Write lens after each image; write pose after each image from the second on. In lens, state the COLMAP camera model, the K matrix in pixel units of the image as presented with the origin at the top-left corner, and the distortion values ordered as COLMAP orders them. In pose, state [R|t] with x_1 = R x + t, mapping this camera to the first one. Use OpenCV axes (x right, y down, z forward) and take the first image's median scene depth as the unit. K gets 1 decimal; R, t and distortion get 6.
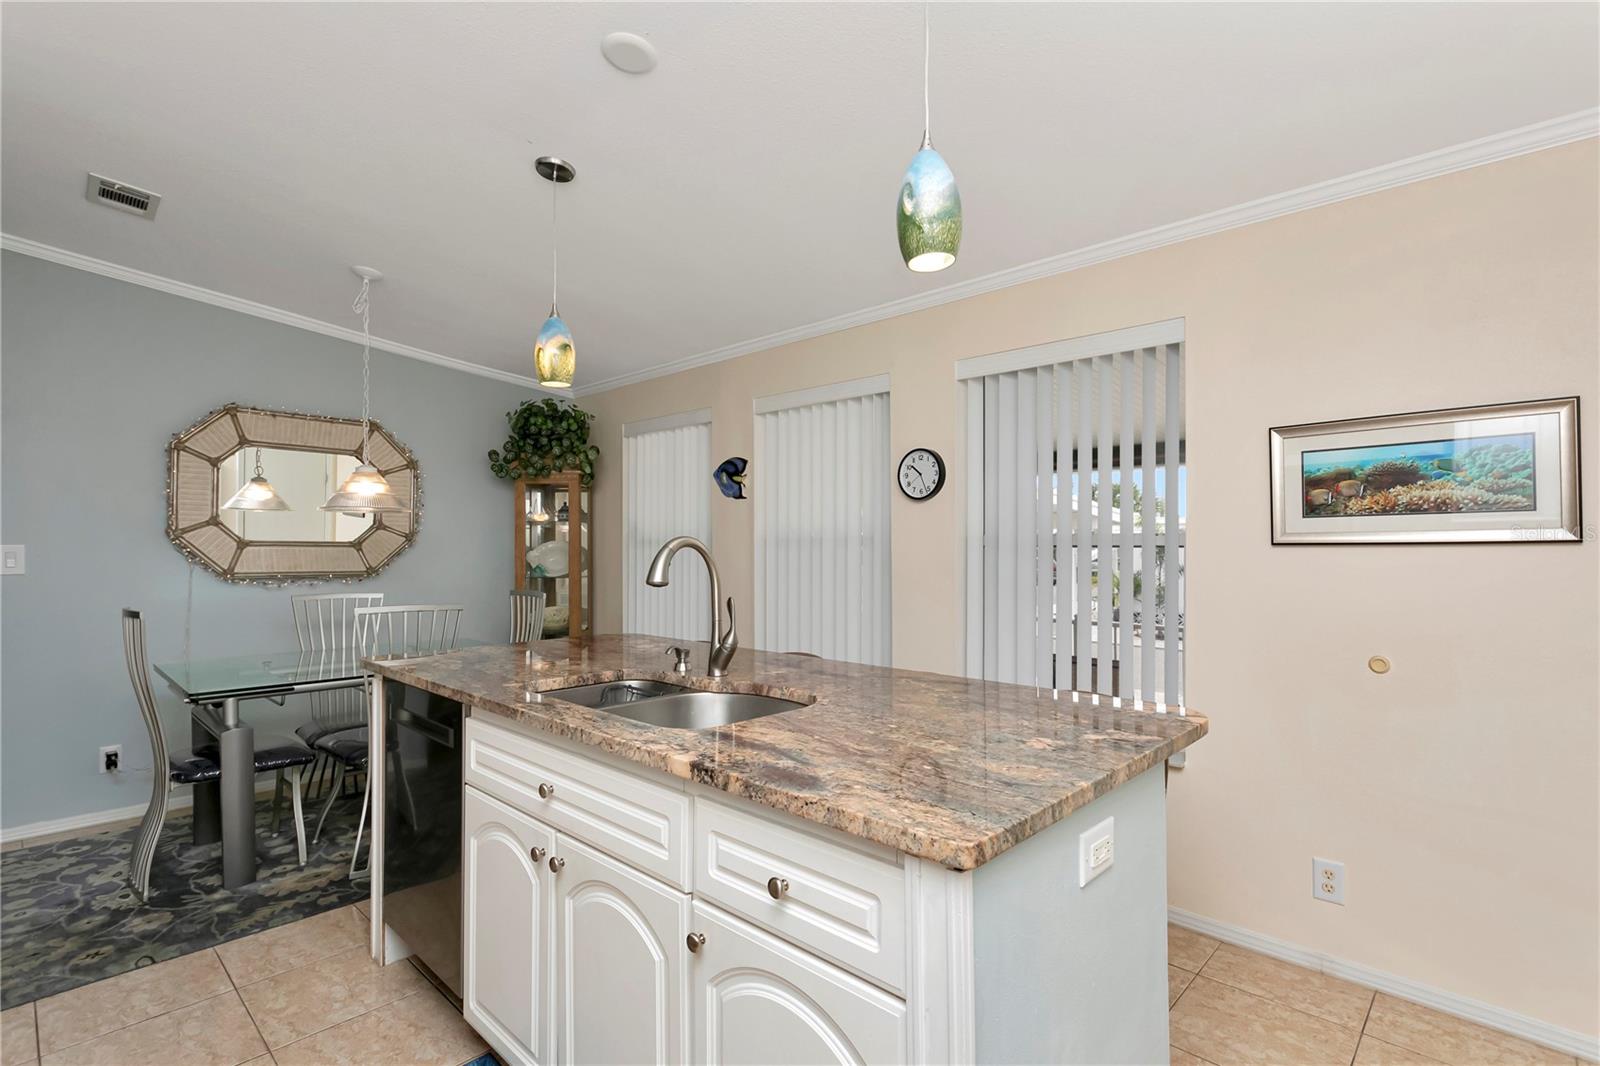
lens RADIAL K [[762.8, 0, 796.7], [0, 762.8, 543.6], [0, 0, 1]] dist [-0.003007, -0.000372]
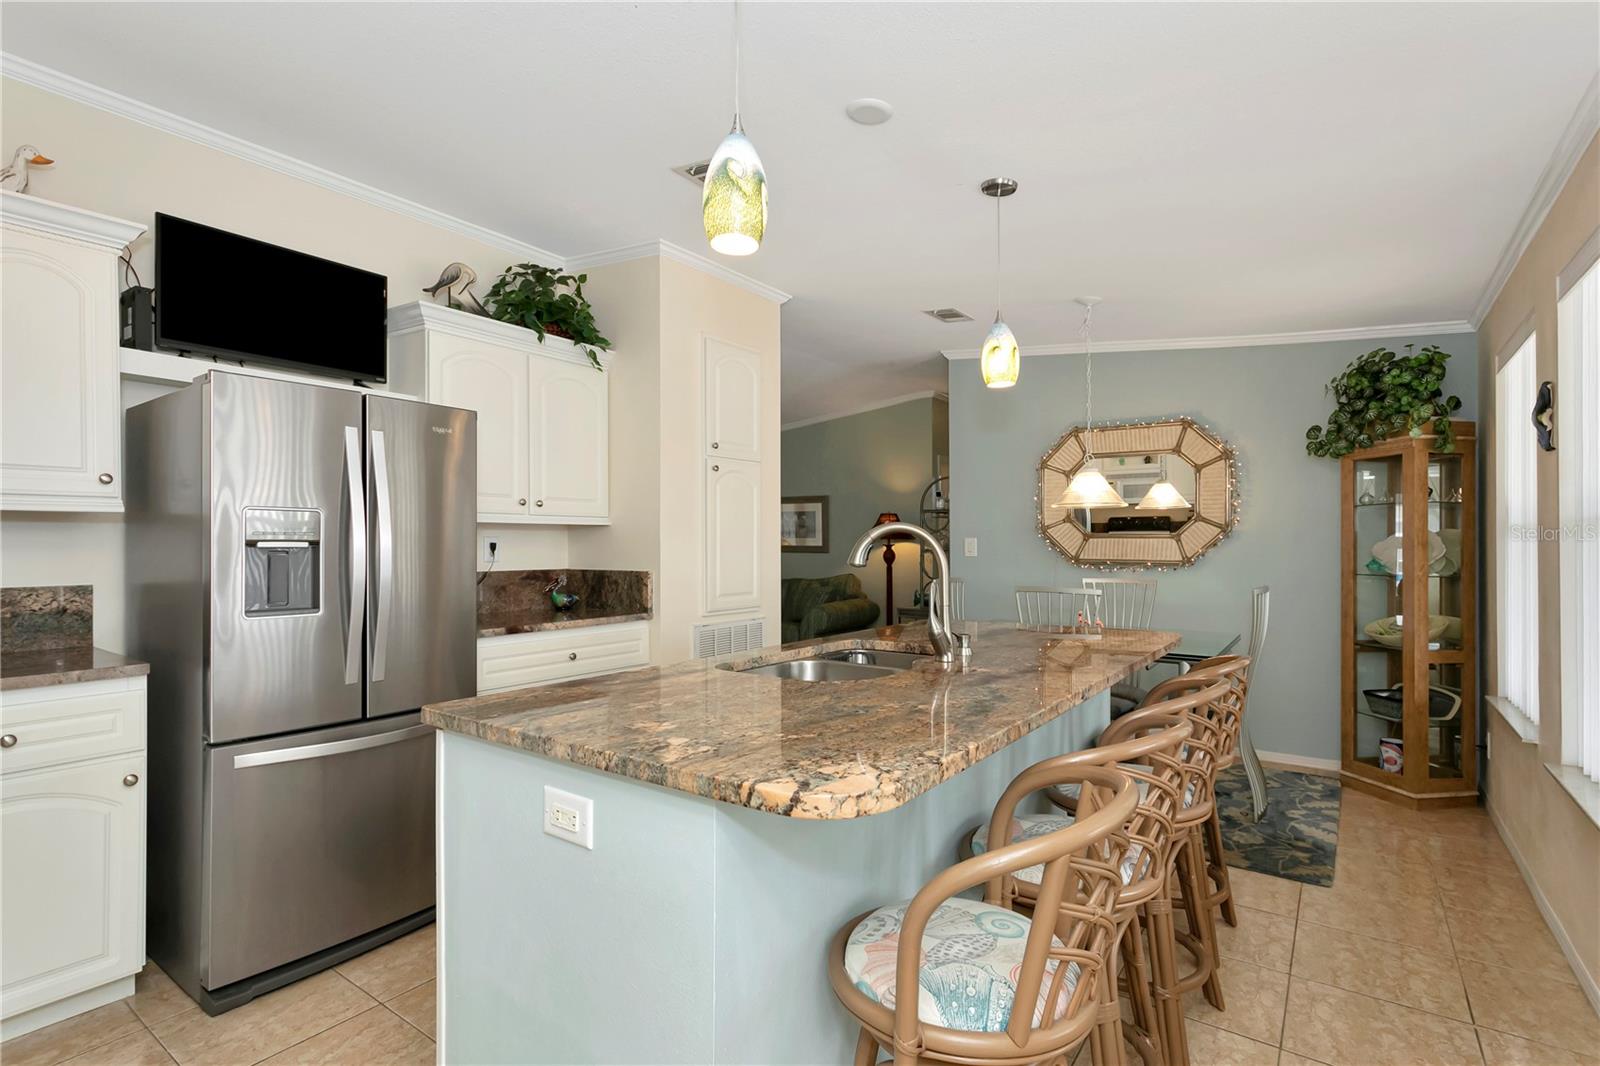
lens RADIAL K [[758.2, 0, 804.5], [0, 758.2, 540.4], [0, 0, 1]] dist [0.002900, 0.000488]
pose [[0.139527, -0.006652, -0.990196, 1.173870], [0.007859, 0.999953, -0.005610, 0.027449], [0.990187, -0.006999, 0.139573, 0.944088]]
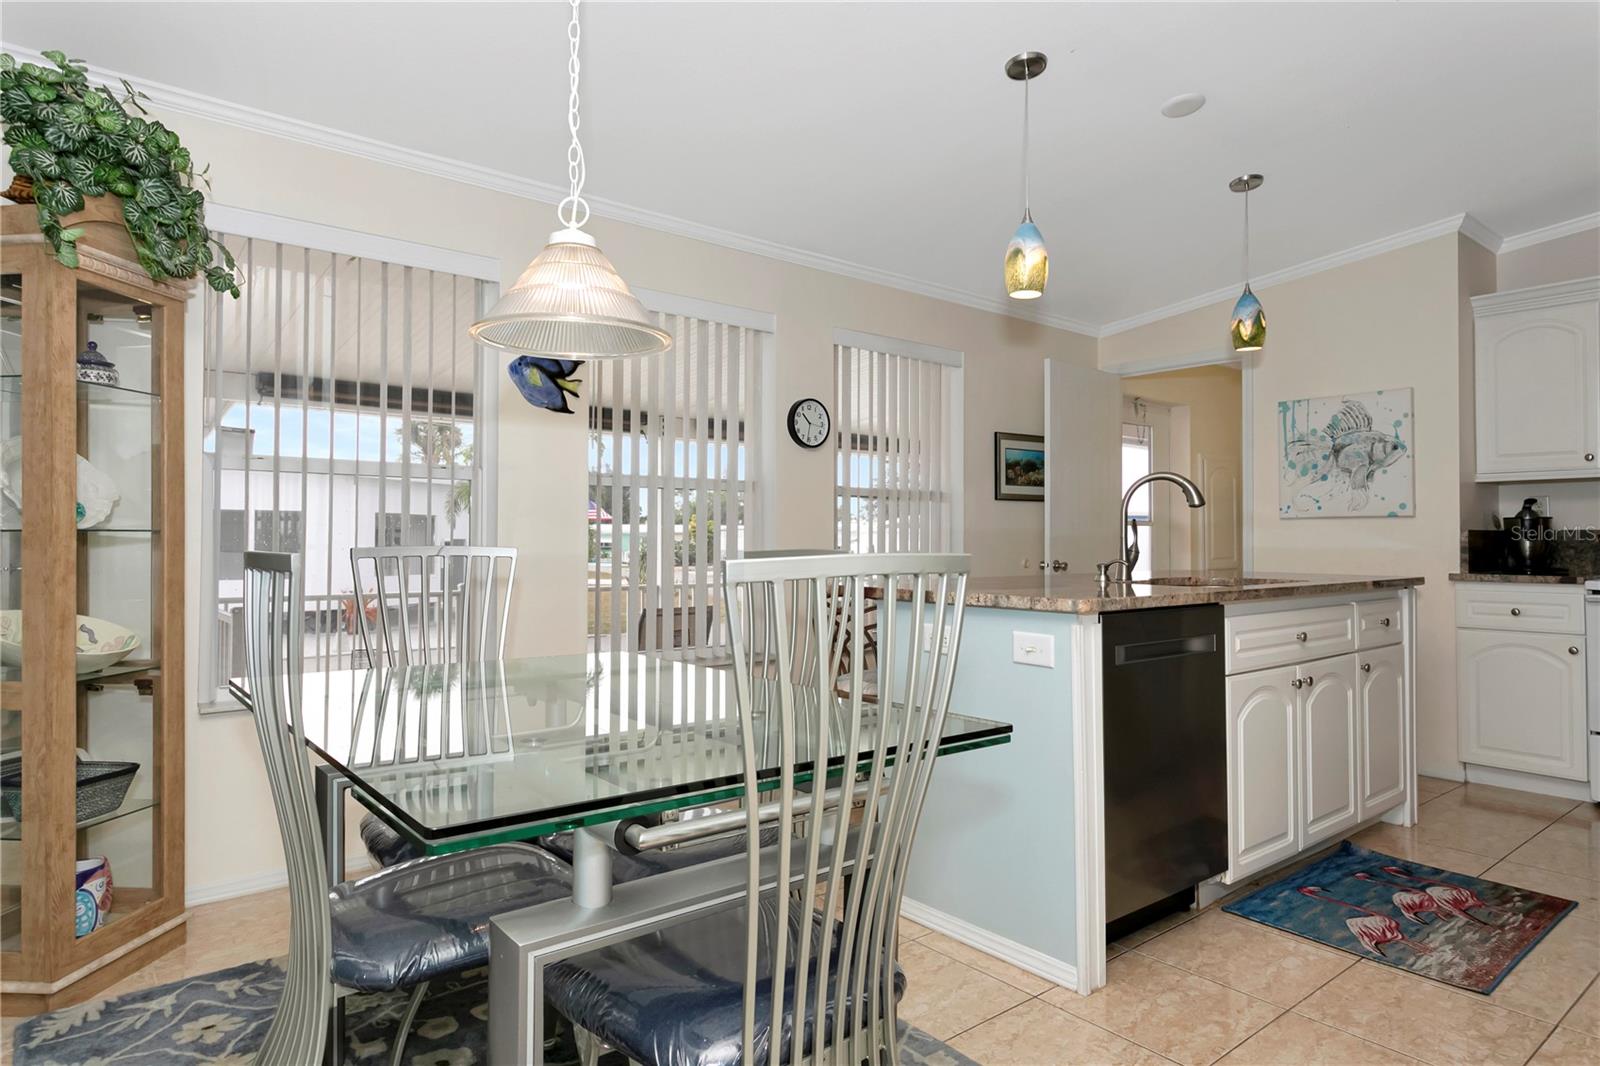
lens RADIAL K [[926.0, 0, 798.6], [0, 926.0, 525.2], [0, 0, 1]] dist [0.000307, 0.003804]
pose [[0.123664, 0.014778, 0.992214, -2.414293], [-0.007401, 0.999875, -0.013970, 0.146880], [-0.992297, -0.005616, 0.123758, 1.882380]]
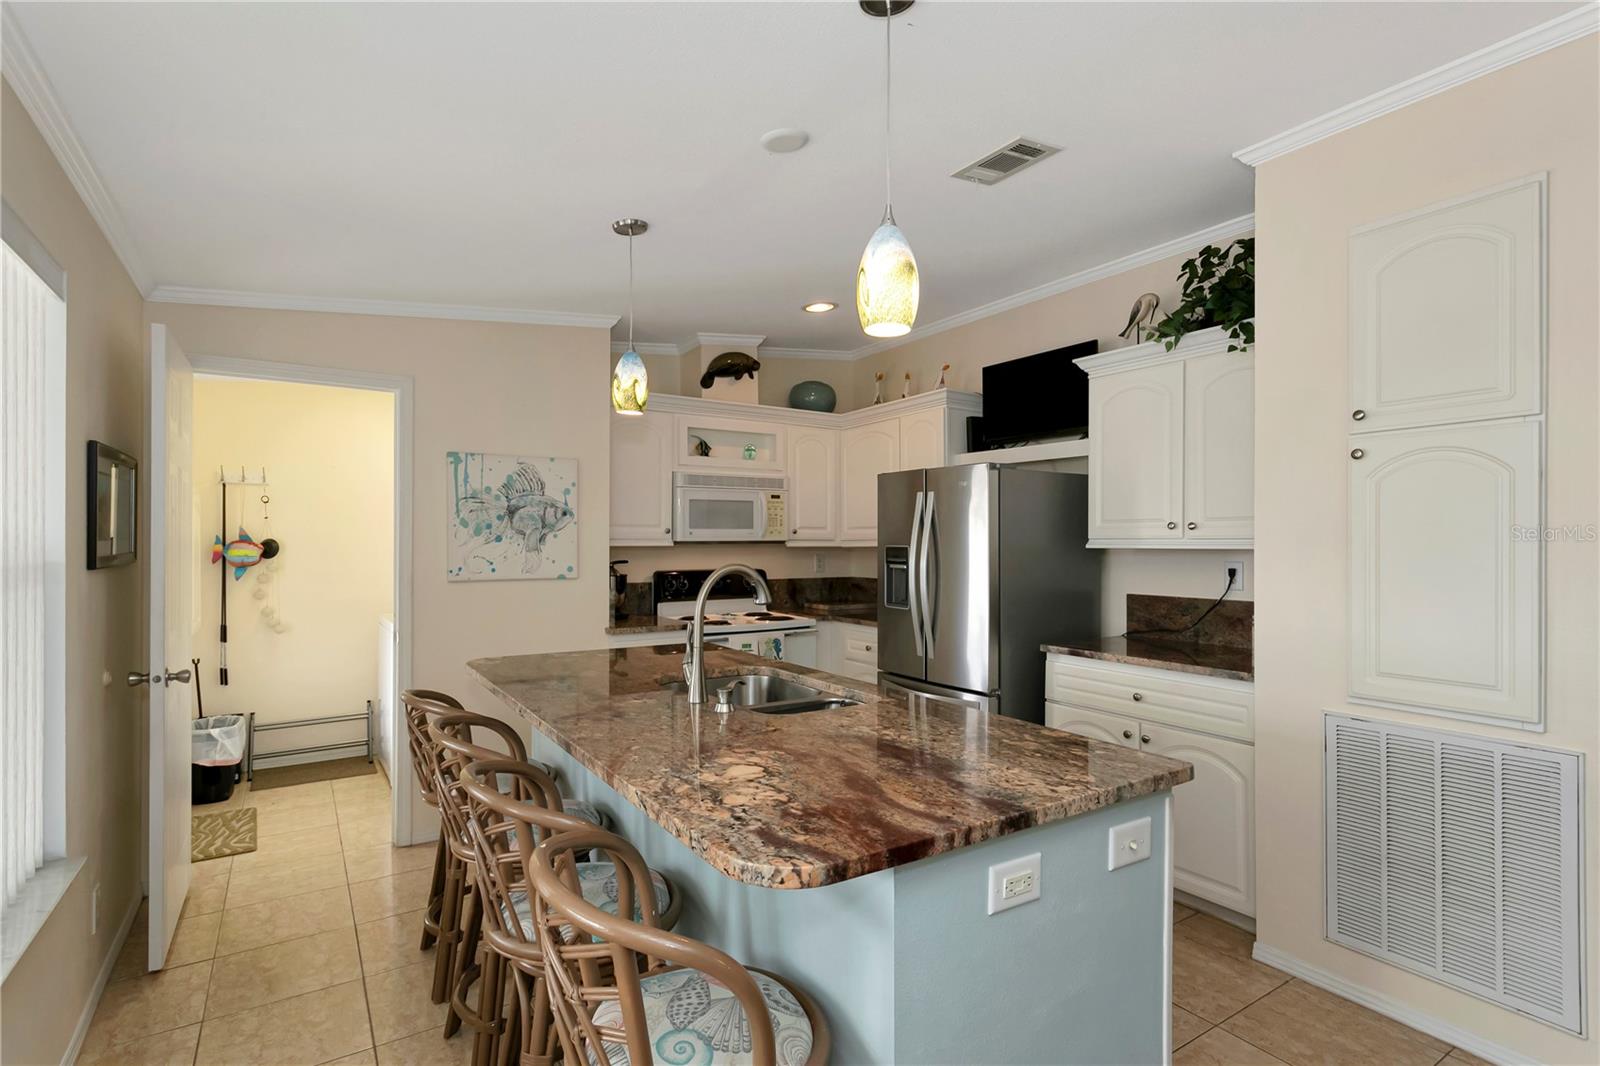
lens RADIAL K [[783.1, 0, 802.5], [0, 783.1, 541.1], [0, 0, 1]] dist [0.001049, 0.000739]
pose [[-0.974302, -0.001662, 0.225239, -0.659347], [-0.003235, 0.999973, -0.006618, -0.045197], [-0.225222, -0.007176, -0.974281, 2.746141]]
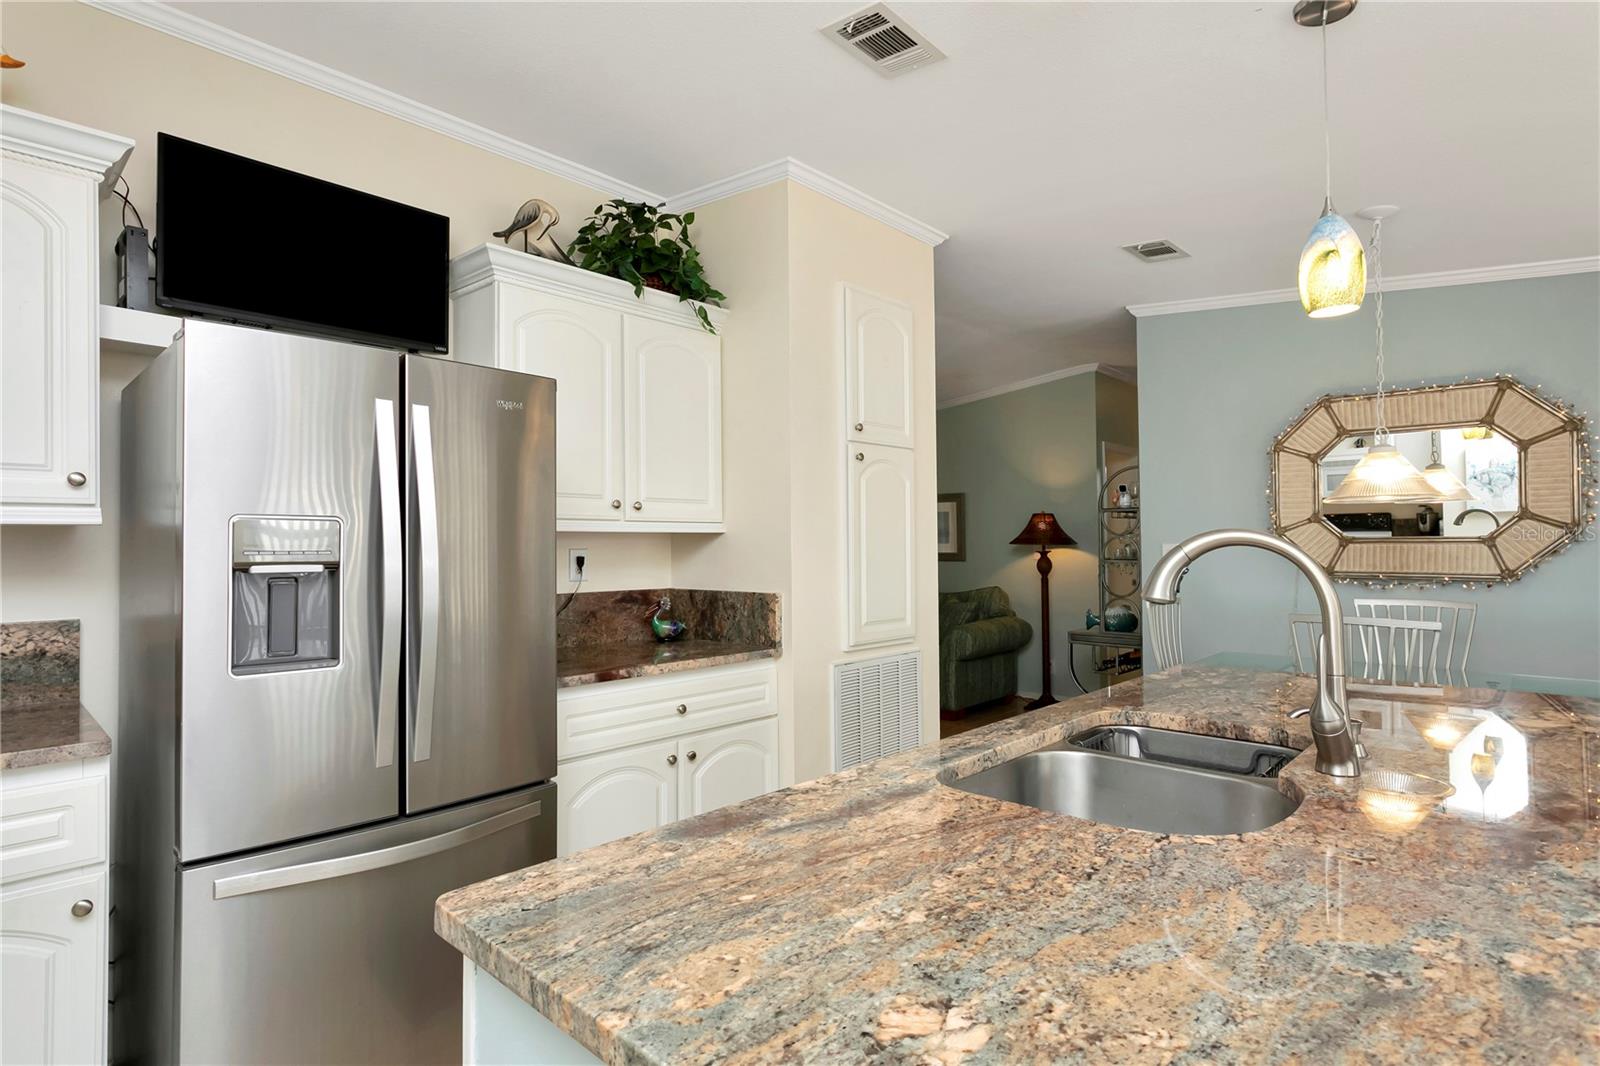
lens RADIAL K [[806.6, 0, 797.4], [0, 806.6, 531.7], [0, 0, 1]] dist [-0.003847, 0.000786]
pose [[0.007266, -0.022293, -0.999725, 0.677163], [0.013961, 0.999656, -0.022190, 0.003545], [0.999876, -0.013796, 0.007575, 0.829953]]
